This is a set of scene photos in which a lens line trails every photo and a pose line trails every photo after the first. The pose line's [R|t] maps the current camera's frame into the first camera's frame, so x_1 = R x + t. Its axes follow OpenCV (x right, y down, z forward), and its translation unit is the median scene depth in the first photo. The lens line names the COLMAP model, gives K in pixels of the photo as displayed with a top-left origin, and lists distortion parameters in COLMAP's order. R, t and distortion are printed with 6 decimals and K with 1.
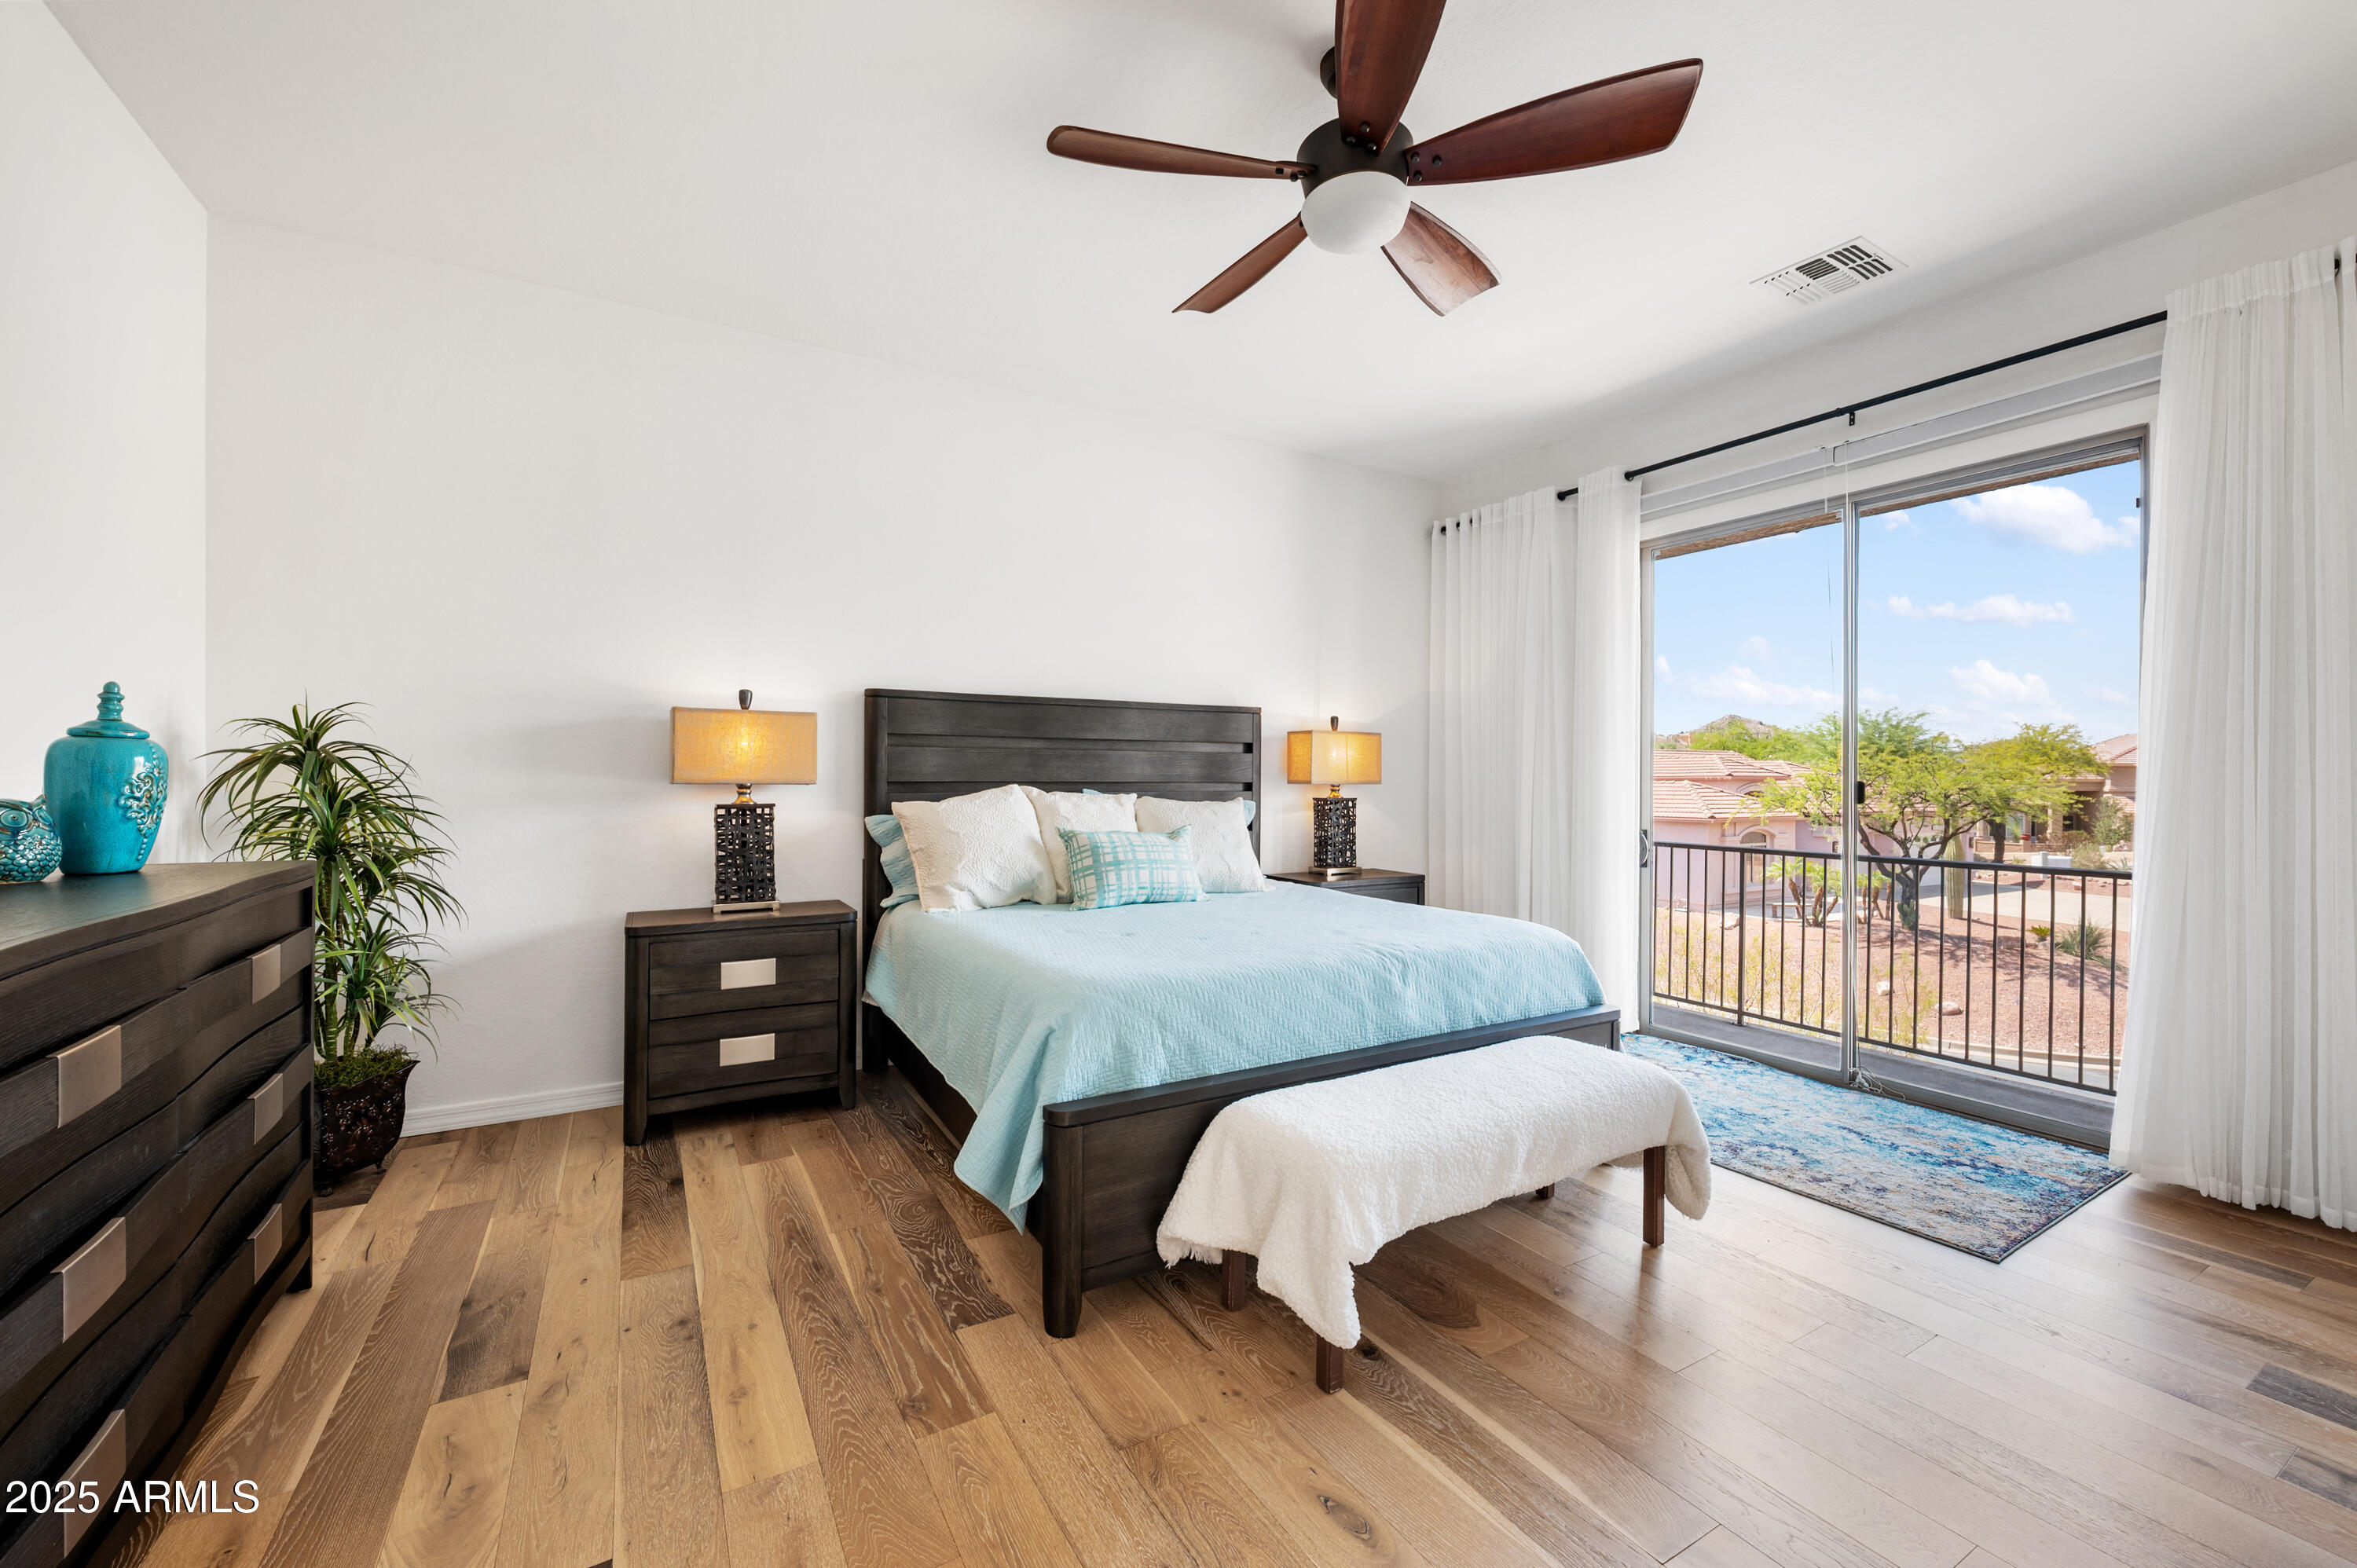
lens RADIAL K [[951.7, 0, 1185.0], [0, 951.7, 767.5], [0, 0, 1]] dist [0.000177, 0.000056]
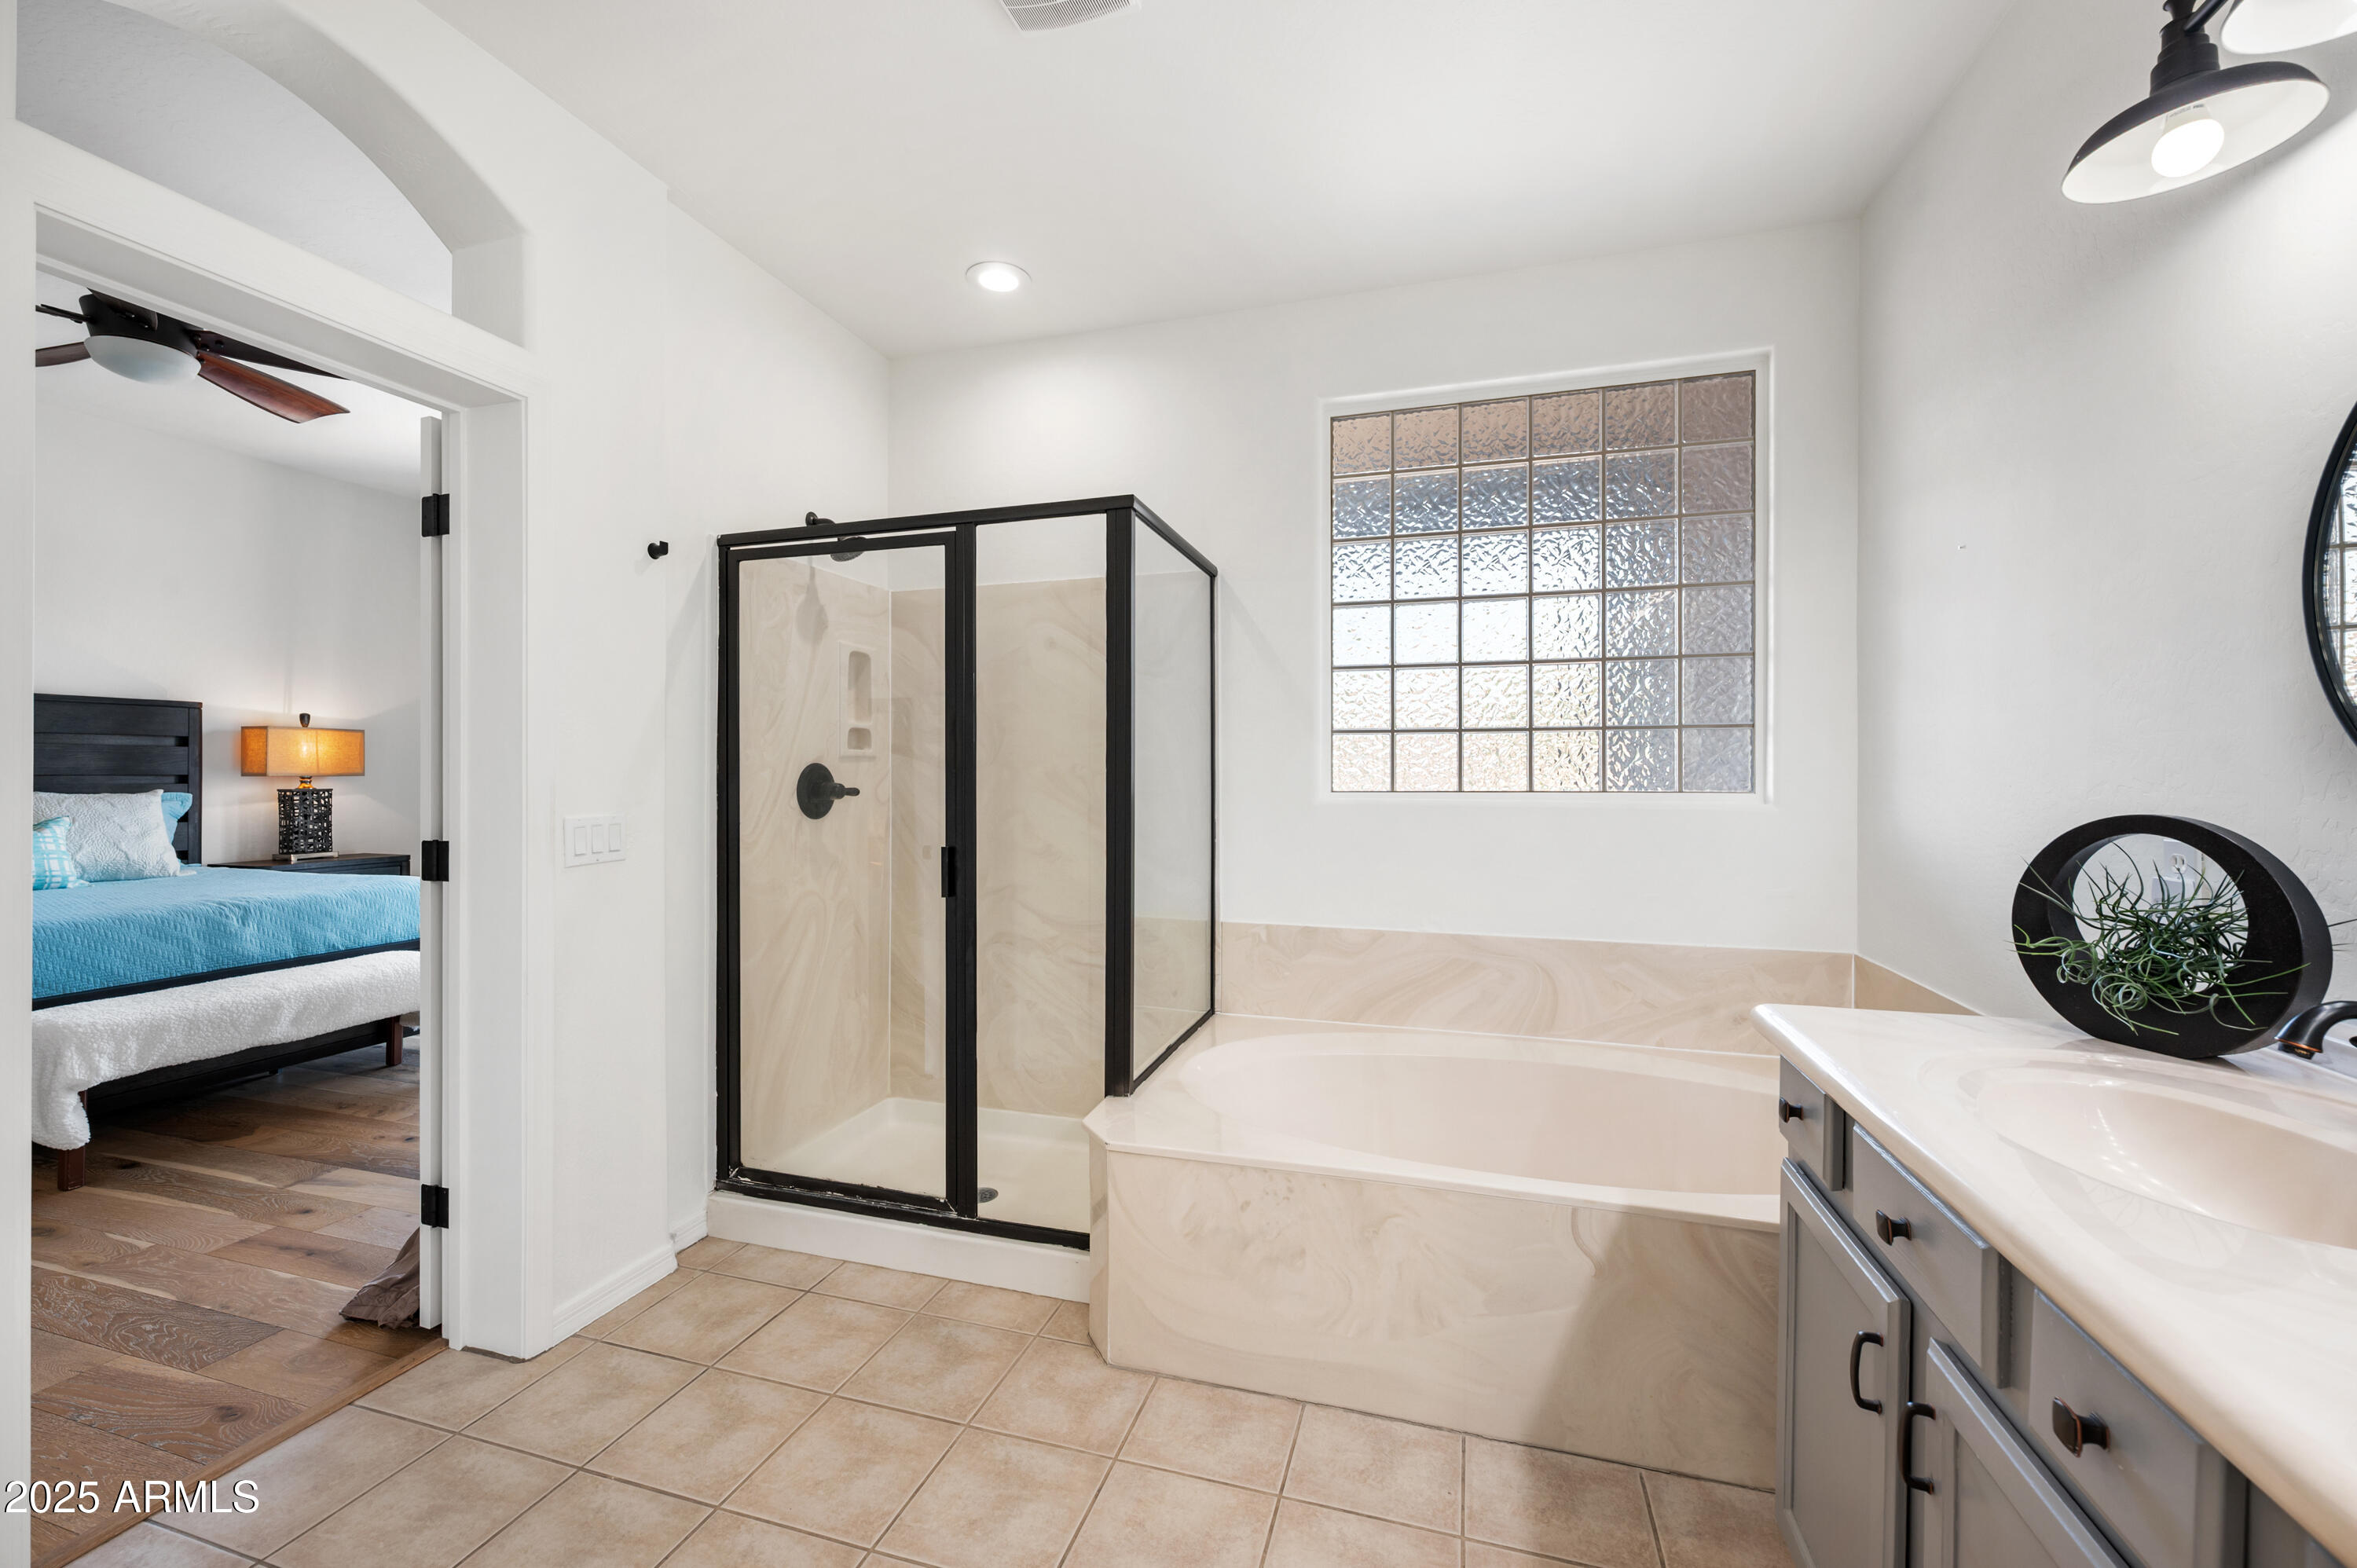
lens RADIAL K [[951.7, 0, 1185.0], [0, 951.7, 767.5], [0, 0, 1]] dist [0.000177, 0.000056]
pose [[0.737369, -0.000866, 0.675490, 0.169966], [-0.004847, 0.999967, 0.006573, -0.004446], [-0.675473, -0.008121, 0.737340, -0.489972]]
